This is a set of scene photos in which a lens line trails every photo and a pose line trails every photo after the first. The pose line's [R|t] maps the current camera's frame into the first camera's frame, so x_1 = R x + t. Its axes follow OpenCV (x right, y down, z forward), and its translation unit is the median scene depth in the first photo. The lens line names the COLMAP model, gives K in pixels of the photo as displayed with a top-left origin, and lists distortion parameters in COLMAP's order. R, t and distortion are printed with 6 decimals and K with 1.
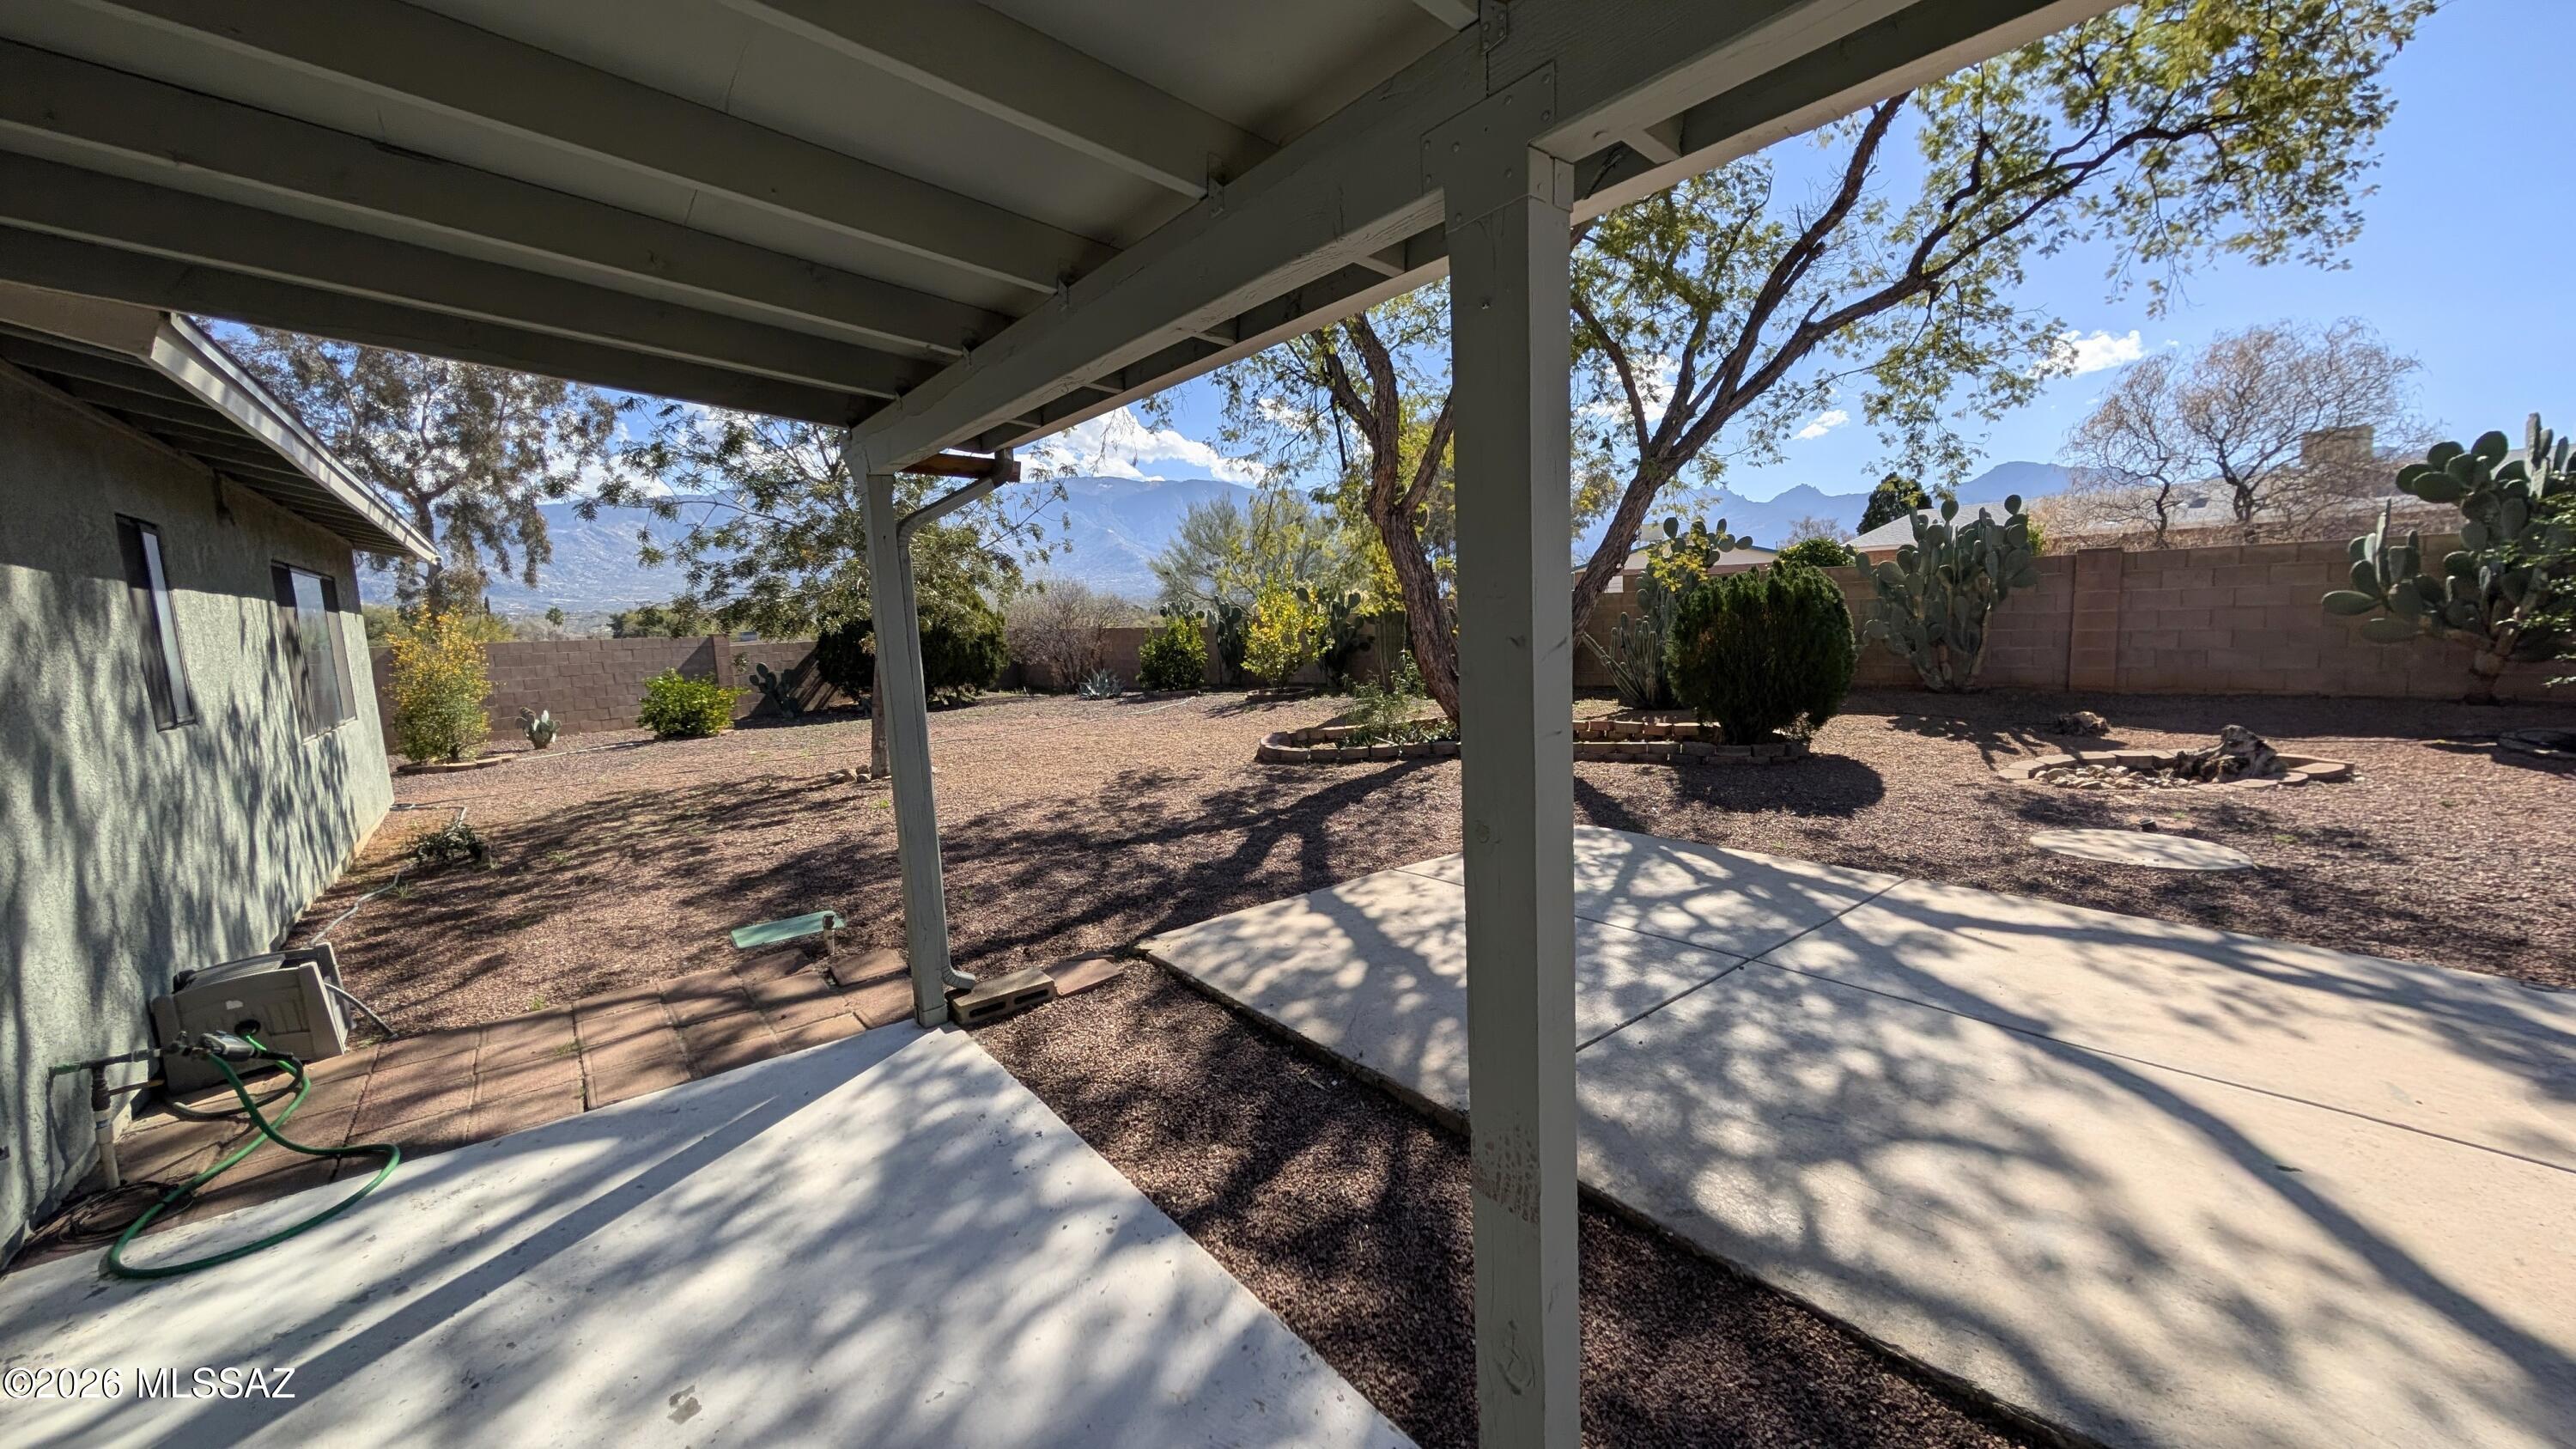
lens RADIAL K [[945.2, 0, 1282.8], [0, 945.2, 721.4], [0, 0, 1]] dist [0.002595, 0.000014]
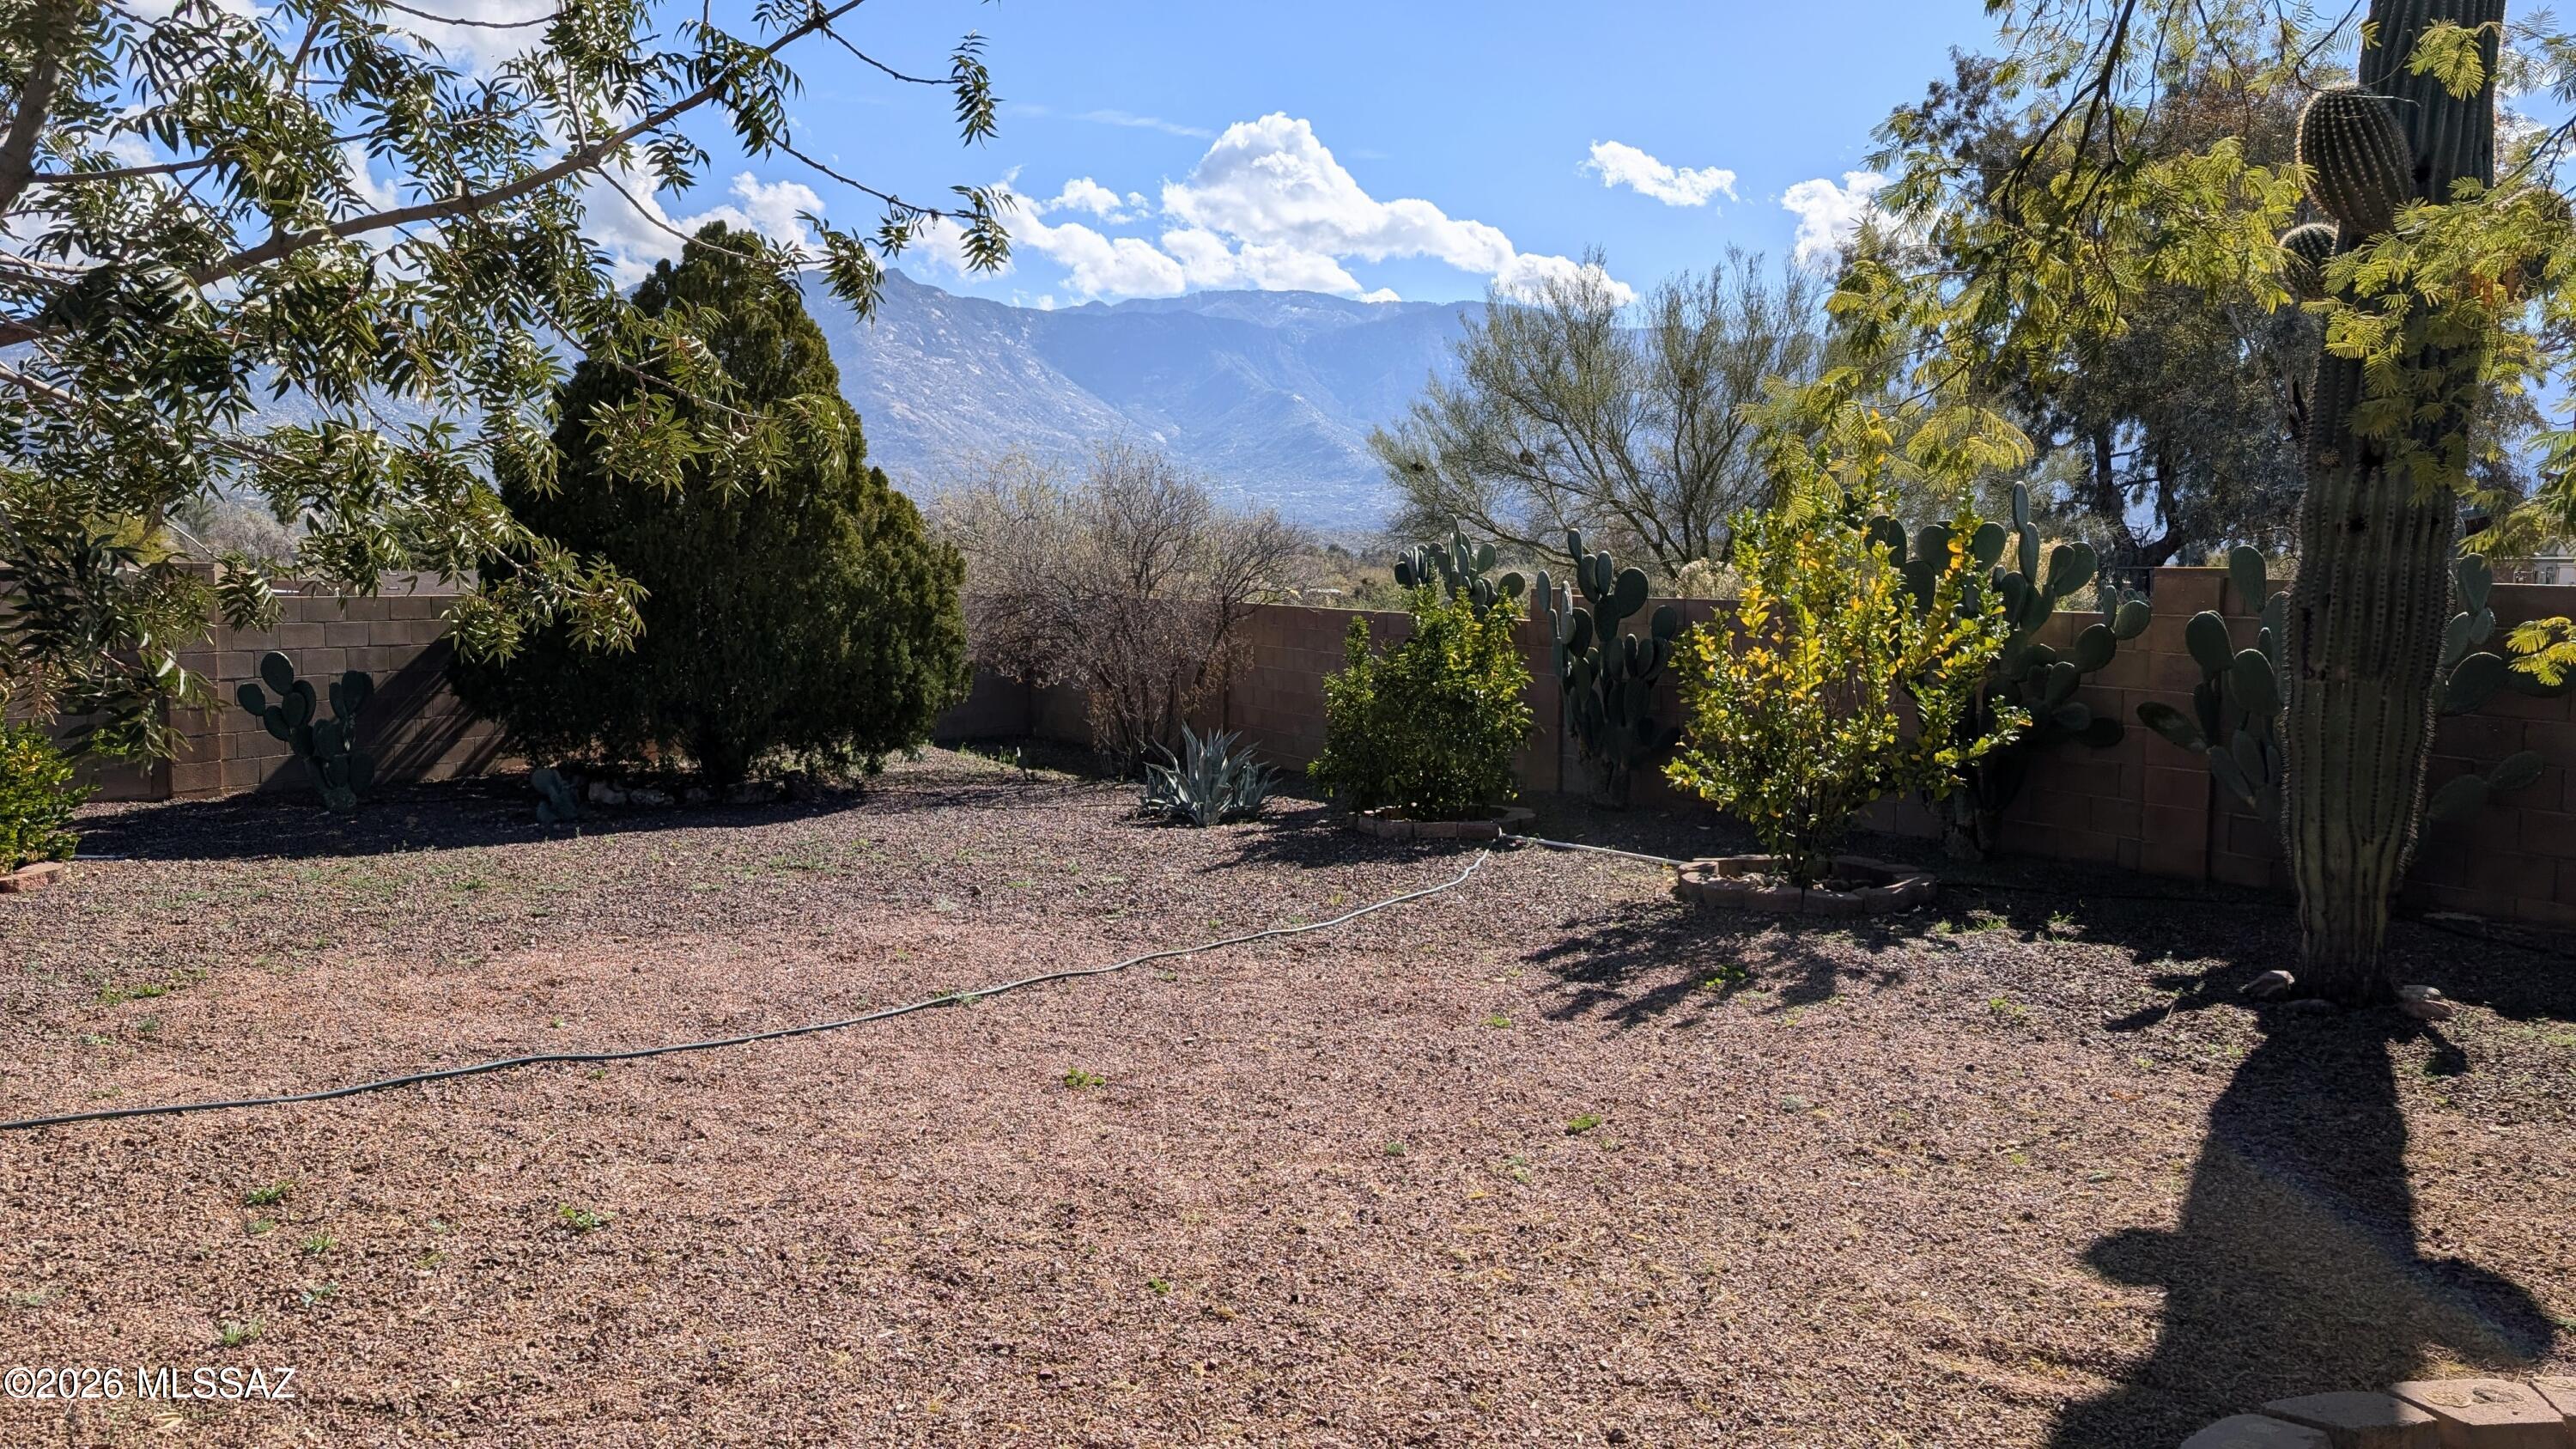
lens RADIAL K [[1853.0, 0, 1287.8], [0, 1853.0, 722.3], [0, 0, 1]] dist [-0.001931, -0.000263]
pose [[0.982783, 0.070561, -0.170758, -0.157759], [-0.075641, 0.996860, -0.023419, -0.134995], [0.168570, 0.035932, 0.985035, 1.068554]]
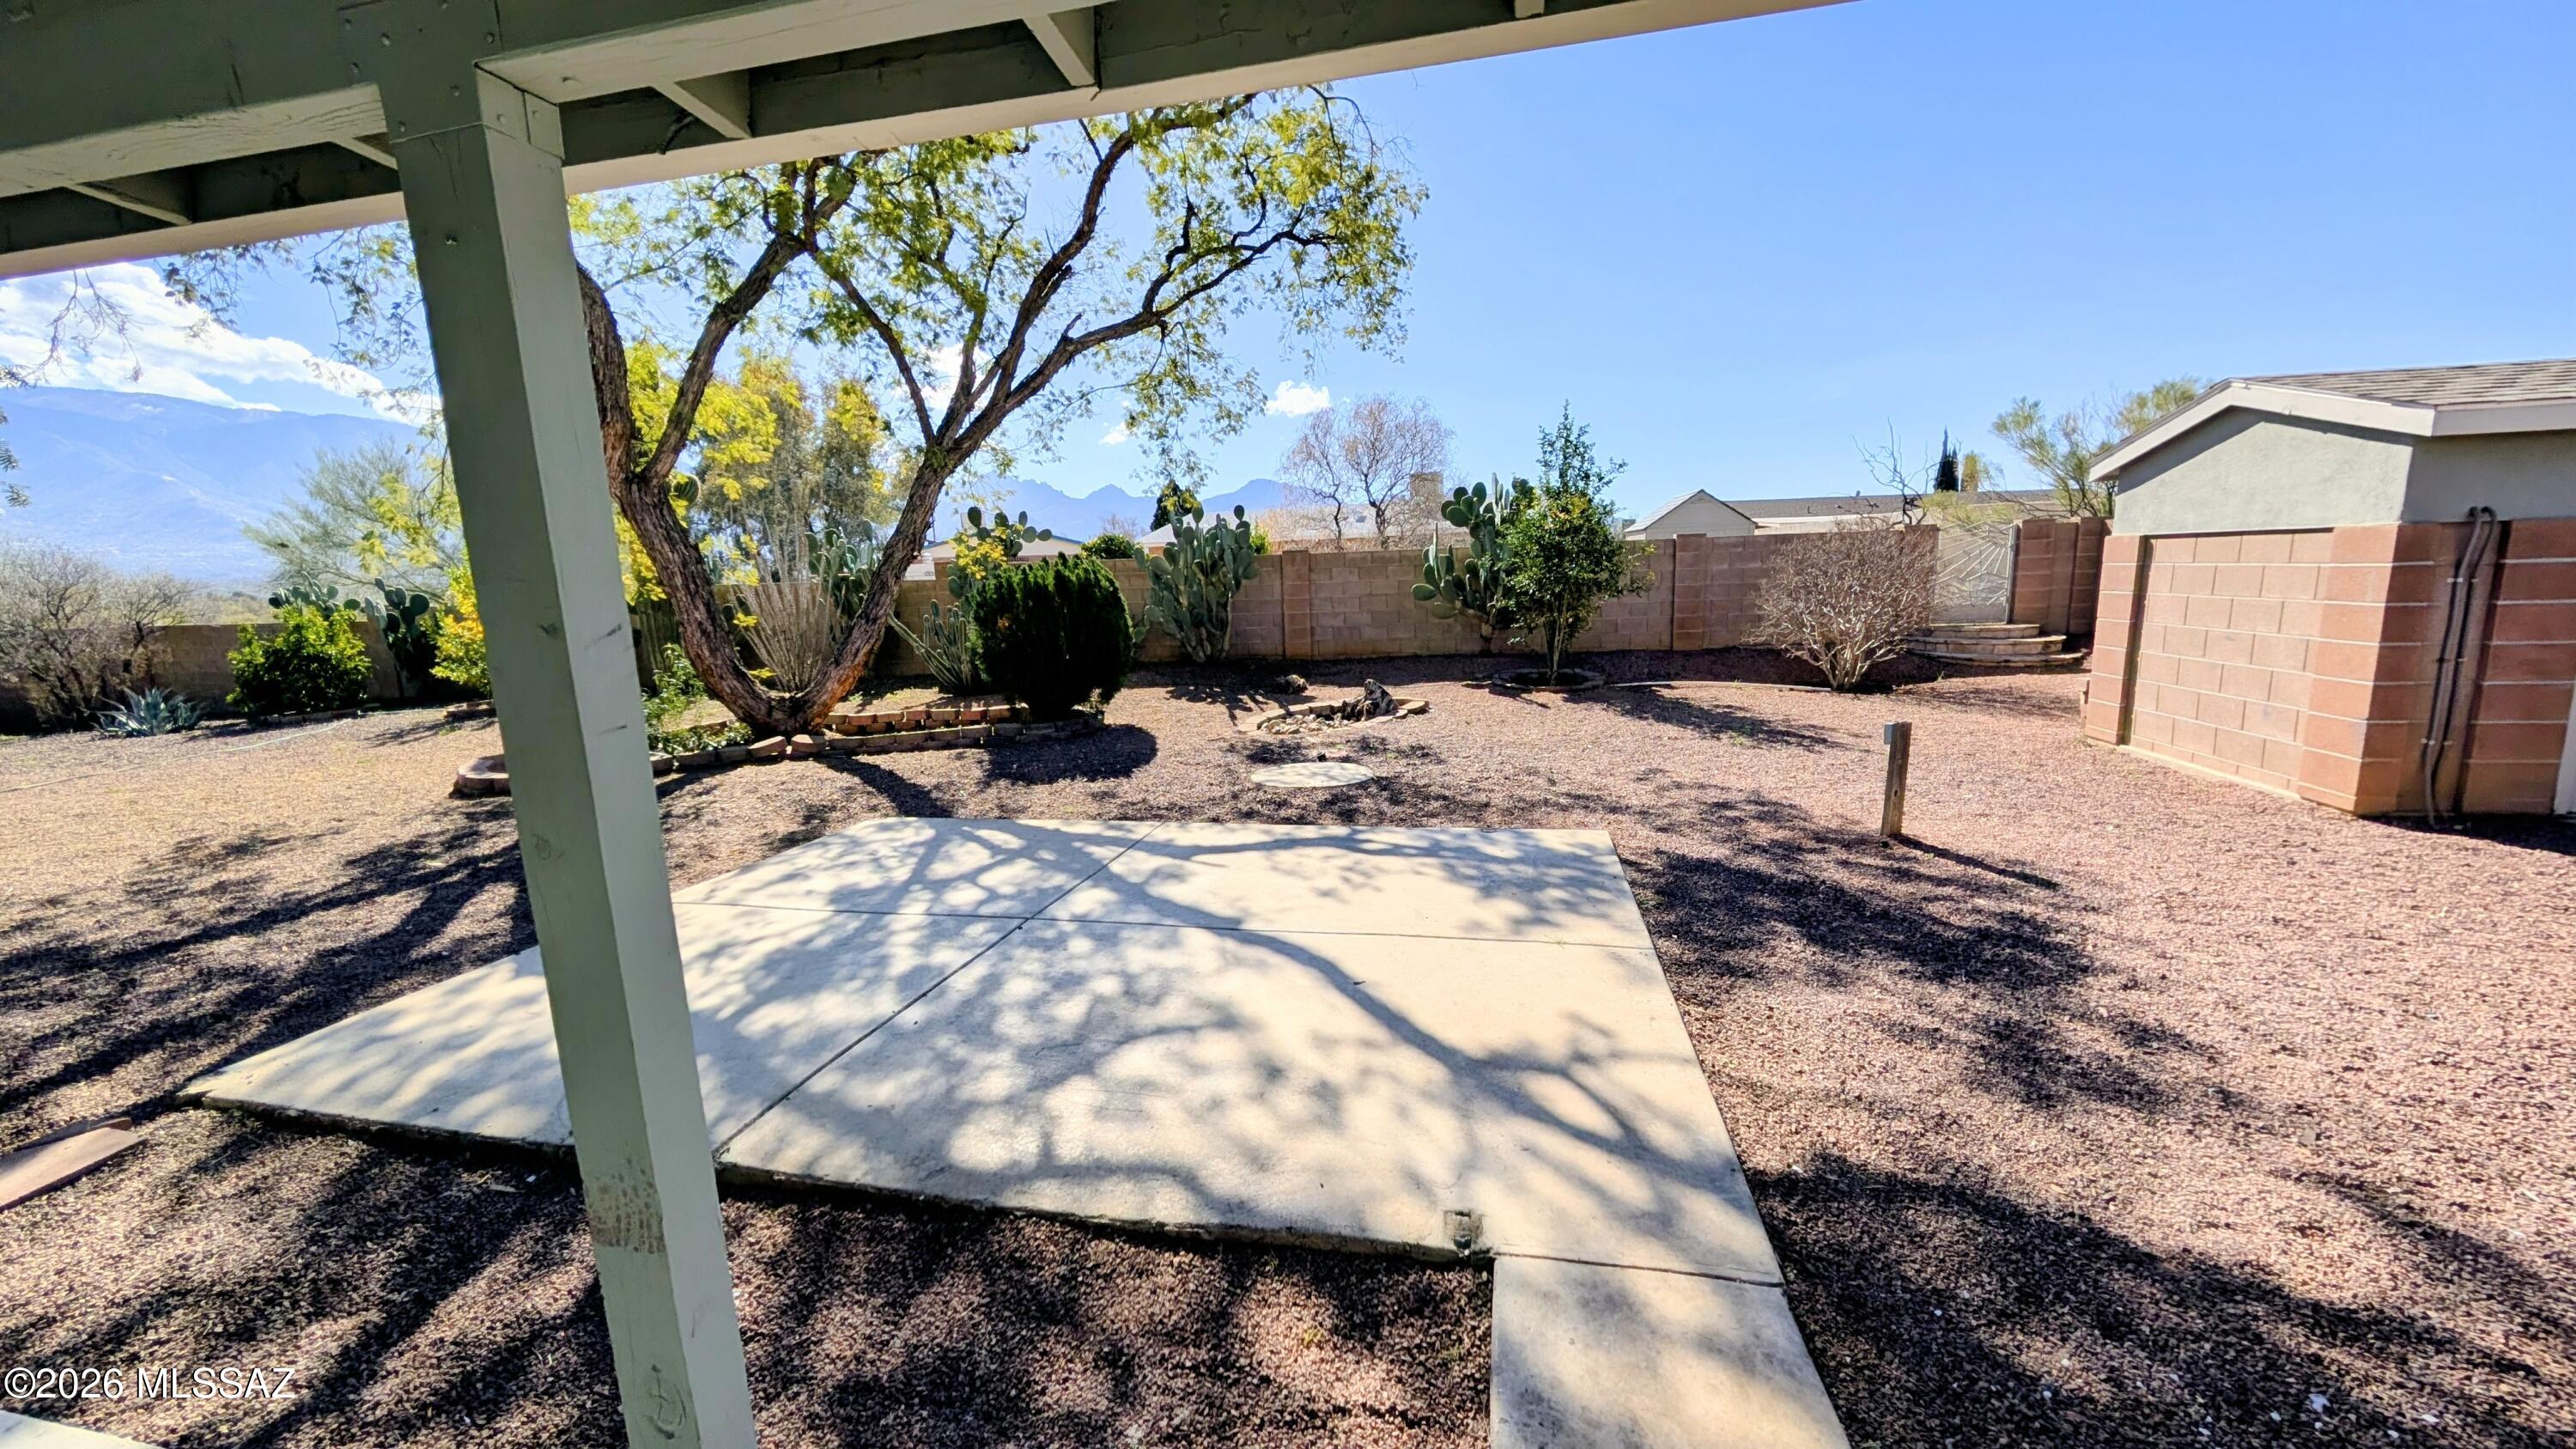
lens RADIAL K [[945.2, 0, 1296.6], [0, 945.2, 723.3], [0, 0, 1]] dist [0.002595, 0.000014]
pose [[0.776127, -0.084664, 0.624867, 0.039246], [0.075235, 0.996300, 0.041542, 0.003161], [-0.626072, 0.014770, 0.779625, -0.024217]]
